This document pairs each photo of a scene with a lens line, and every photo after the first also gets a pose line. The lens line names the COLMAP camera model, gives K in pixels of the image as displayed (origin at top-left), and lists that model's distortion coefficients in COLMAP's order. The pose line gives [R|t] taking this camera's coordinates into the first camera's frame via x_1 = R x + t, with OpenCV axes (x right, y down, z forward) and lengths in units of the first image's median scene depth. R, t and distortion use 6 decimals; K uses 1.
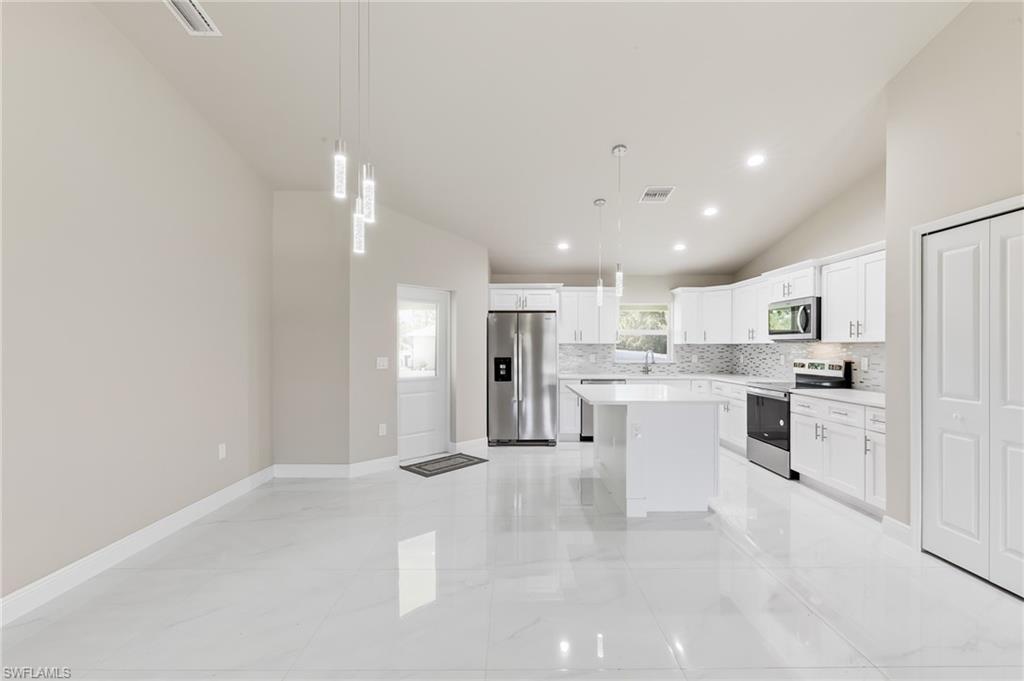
lens RADIAL K [[437.9, 0, 514.1], [0, 437.9, 350.1], [0, 0, 1]] dist [-0.001148, -0.002085]
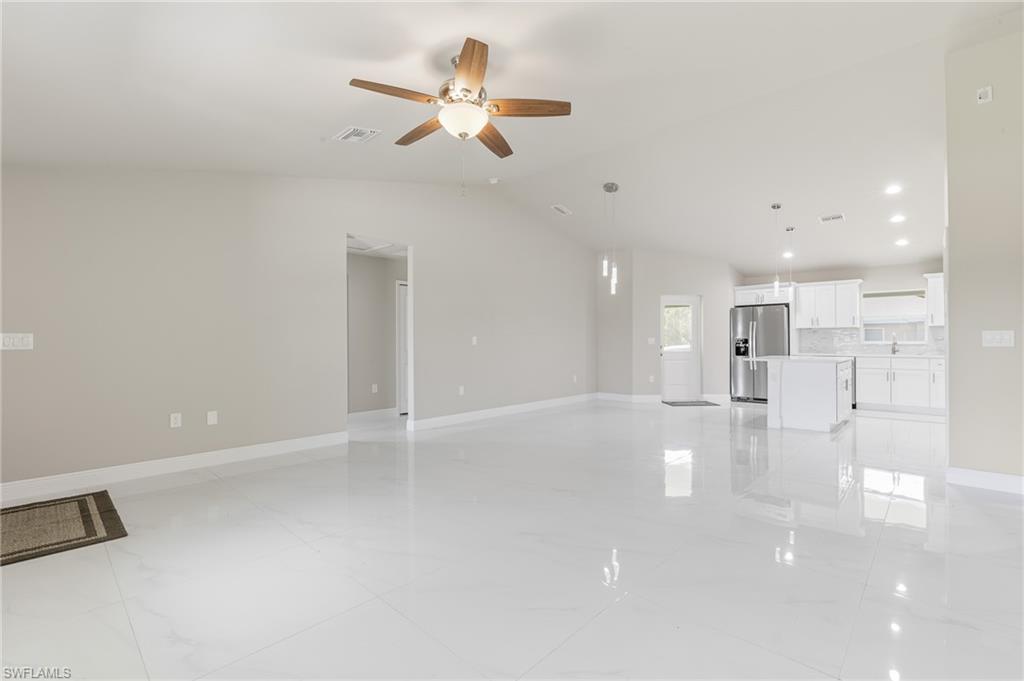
lens RADIAL K [[457.8, 0, 512.7], [0, 457.8, 342.8], [0, 0, 1]] dist [-0.002062, -0.001115]
pose [[0.729915, -0.002926, -0.683532, 0.541633], [0.000313, 0.999992, -0.003946, 0.042751], [0.683538, 0.002667, 0.729910, -0.713854]]
